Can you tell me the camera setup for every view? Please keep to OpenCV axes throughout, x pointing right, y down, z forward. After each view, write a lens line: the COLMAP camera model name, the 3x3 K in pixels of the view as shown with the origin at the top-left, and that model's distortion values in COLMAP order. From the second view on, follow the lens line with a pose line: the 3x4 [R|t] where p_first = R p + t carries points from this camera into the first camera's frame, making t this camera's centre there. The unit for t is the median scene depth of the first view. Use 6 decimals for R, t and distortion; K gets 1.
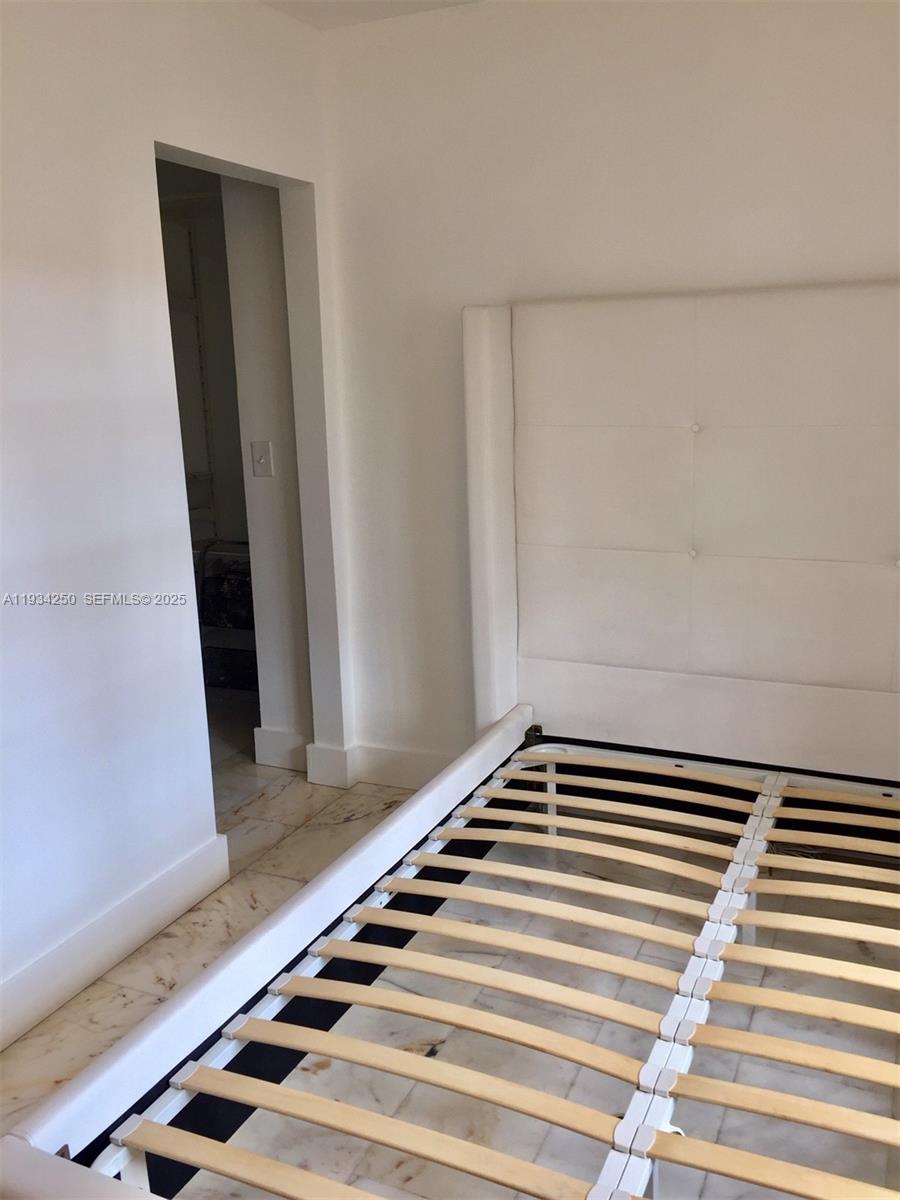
lens RADIAL K [[1042.4, 0, 447.1], [0, 1042.4, 603.8], [0, 0, 1]] dist [0.055132, -0.072491]
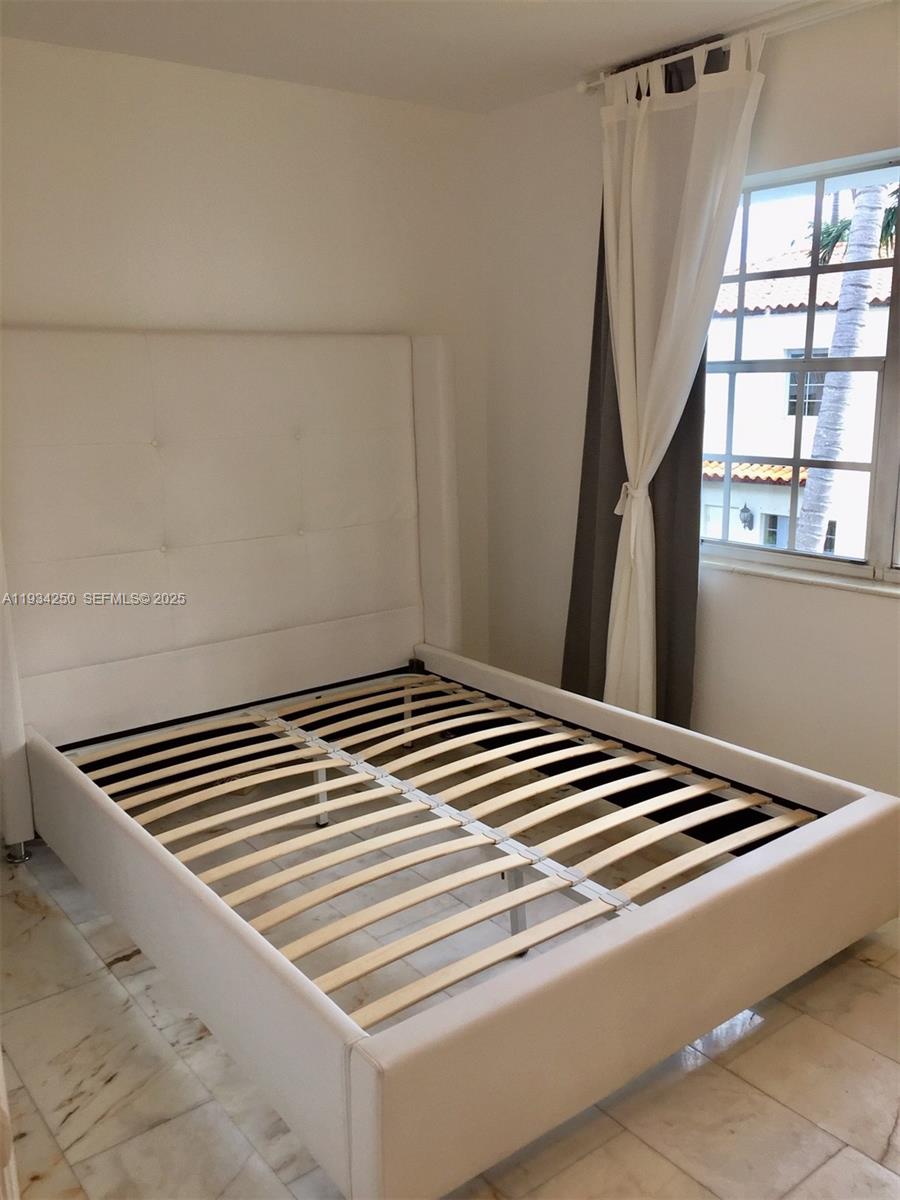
lens RADIAL K [[1042.4, 0, 417.7], [0, 1042.4, 678.7], [0, 0, 1]] dist [0.055132, -0.072491]
pose [[0.465716, -0.224668, 0.855940, -0.723468], [0.194809, 0.969536, 0.148489, -0.026386], [-0.863225, 0.097591, 0.495296, 0.179829]]
